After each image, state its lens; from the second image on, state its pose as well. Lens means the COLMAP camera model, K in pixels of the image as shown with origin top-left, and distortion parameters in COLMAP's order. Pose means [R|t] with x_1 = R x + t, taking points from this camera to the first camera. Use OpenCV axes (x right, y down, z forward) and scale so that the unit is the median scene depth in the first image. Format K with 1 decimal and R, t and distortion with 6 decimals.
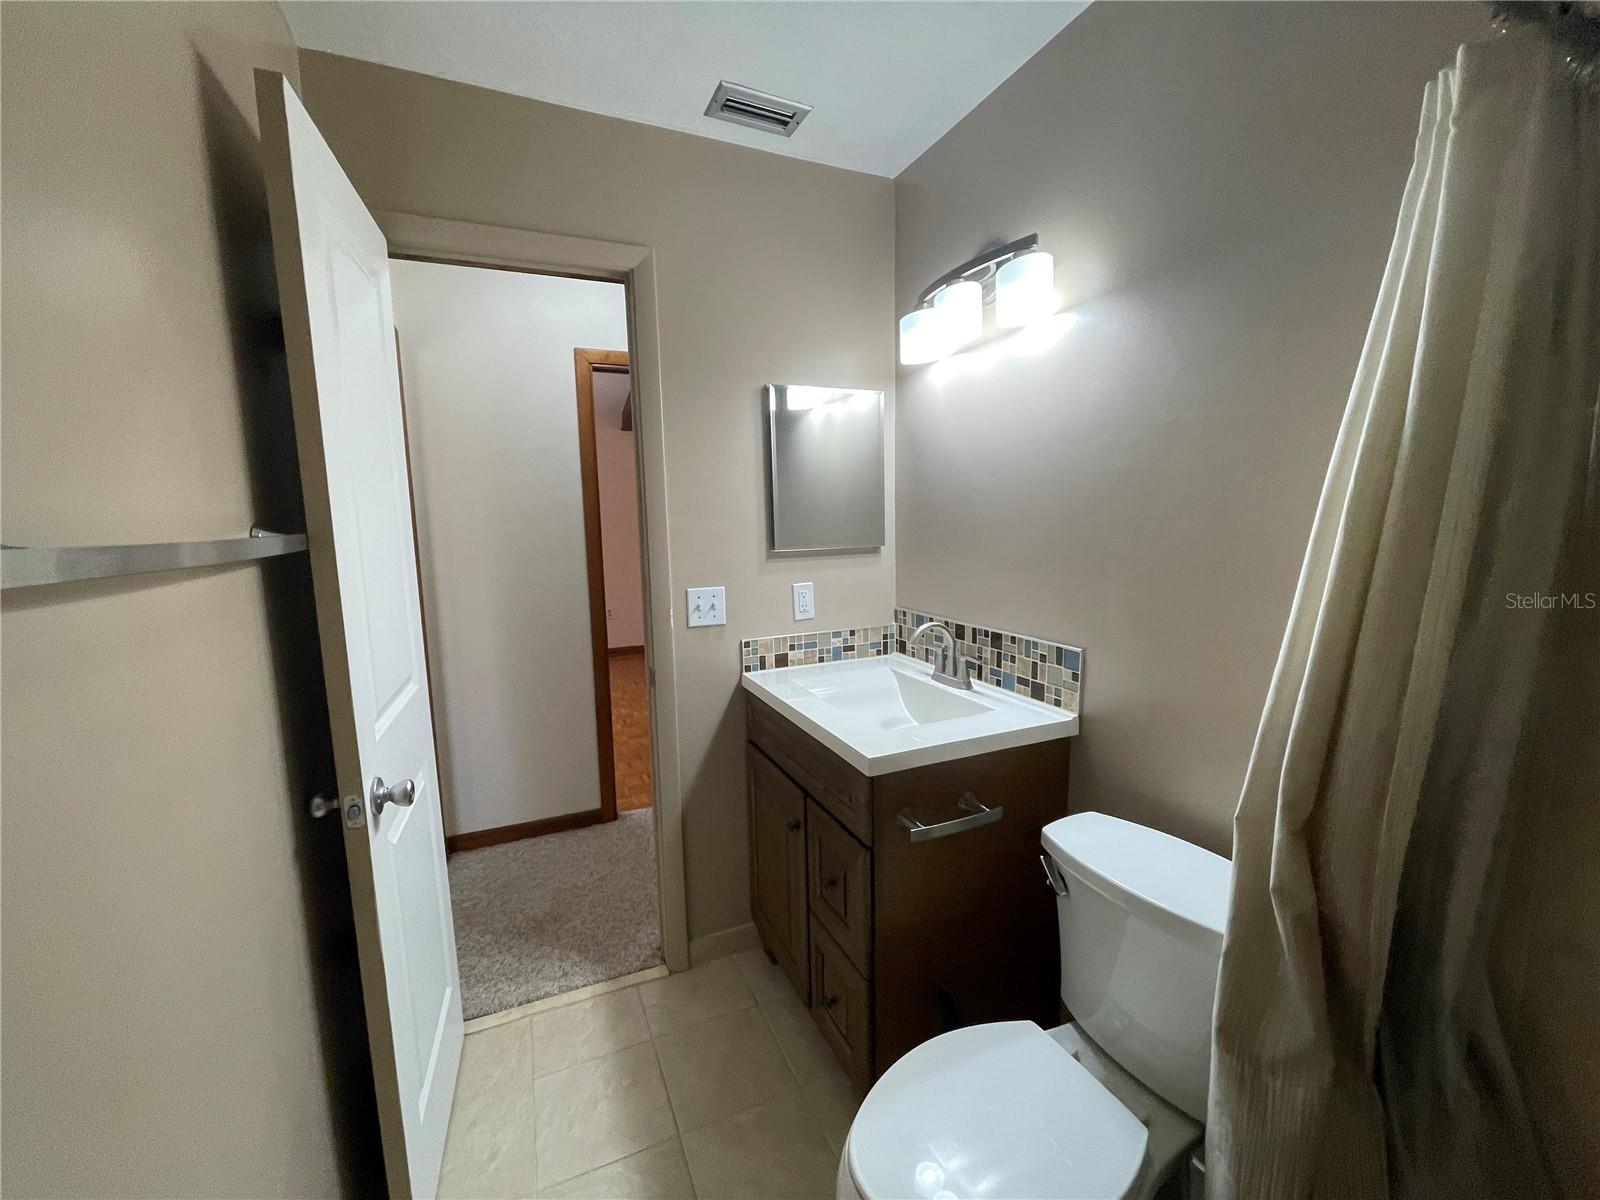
lens RADIAL K [[645.6, 0, 798.8], [0, 645.6, 597.8], [0, 0, 1]] dist [-0.001309, -0.000946]
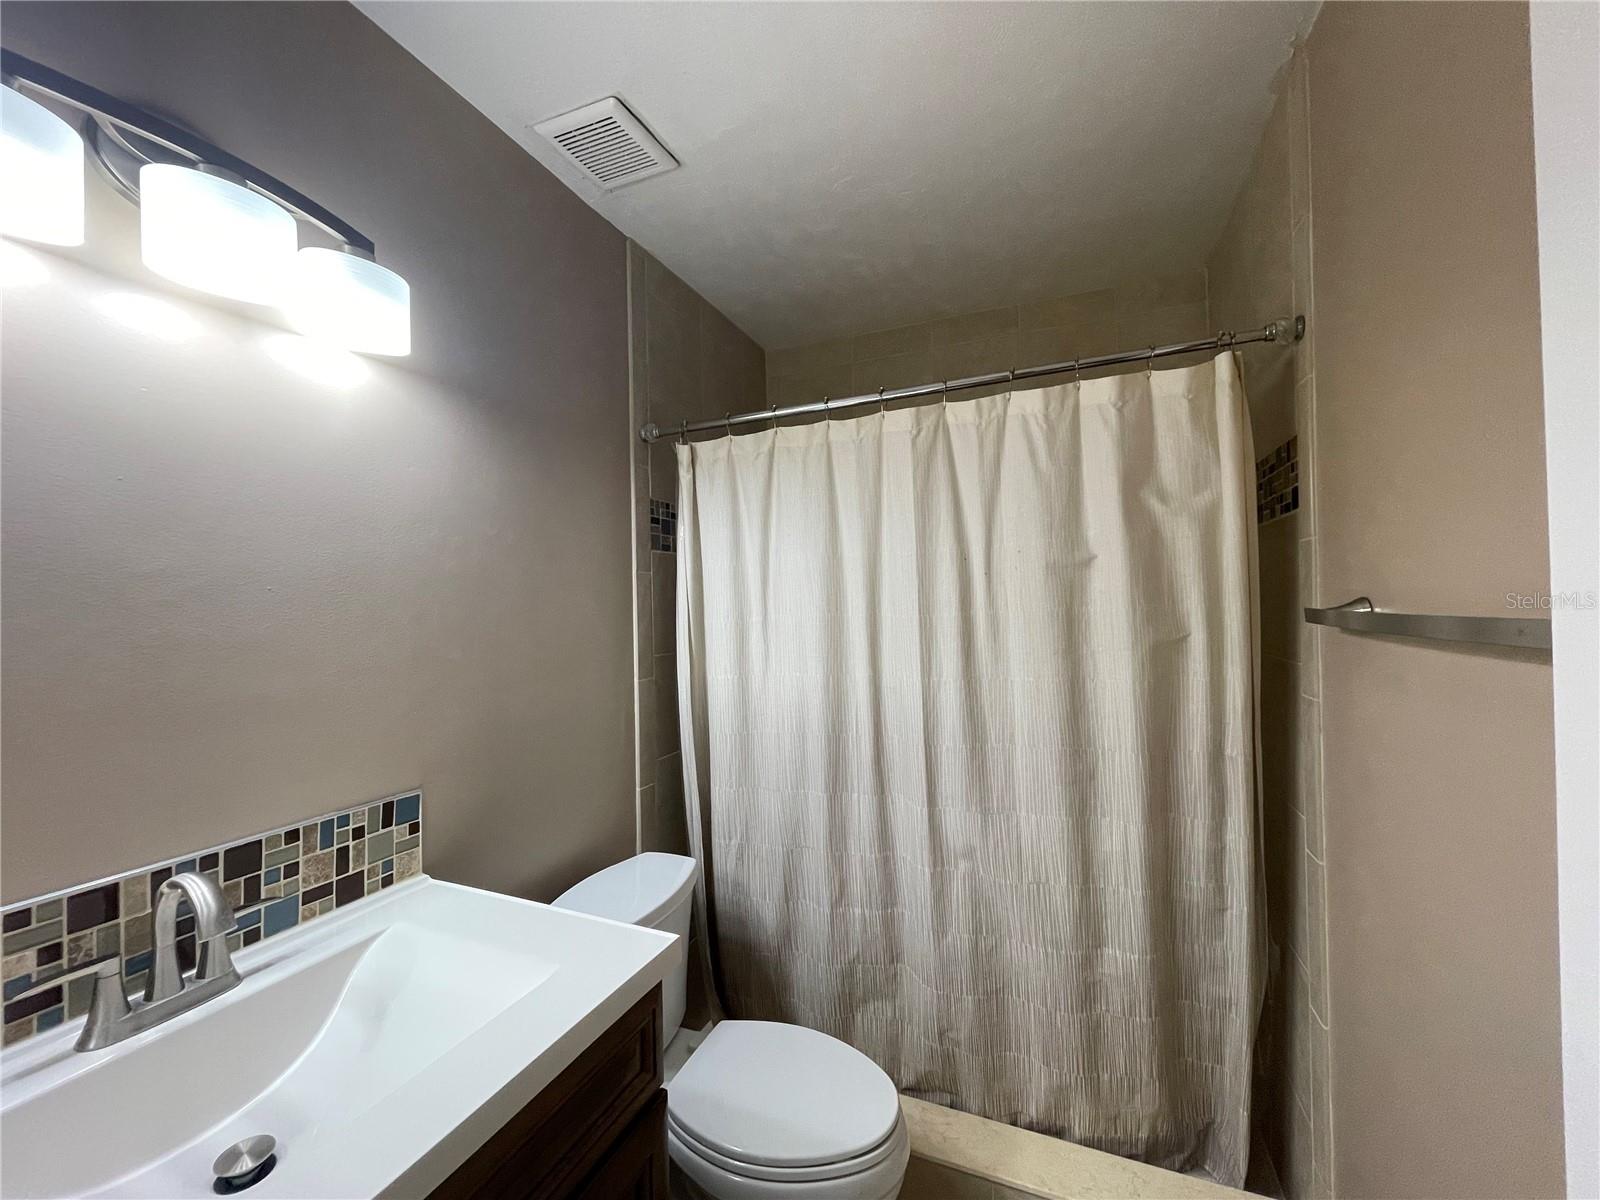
lens RADIAL K [[645.6, 0, 798.8], [0, 645.6, 597.8], [0, 0, 1]] dist [-0.001309, -0.000946]
pose [[-0.684569, 0.039607, 0.727871, -0.424169], [0.124841, 0.990140, 0.063535, -0.130880], [-0.718178, 0.134362, -0.682764, 1.055079]]
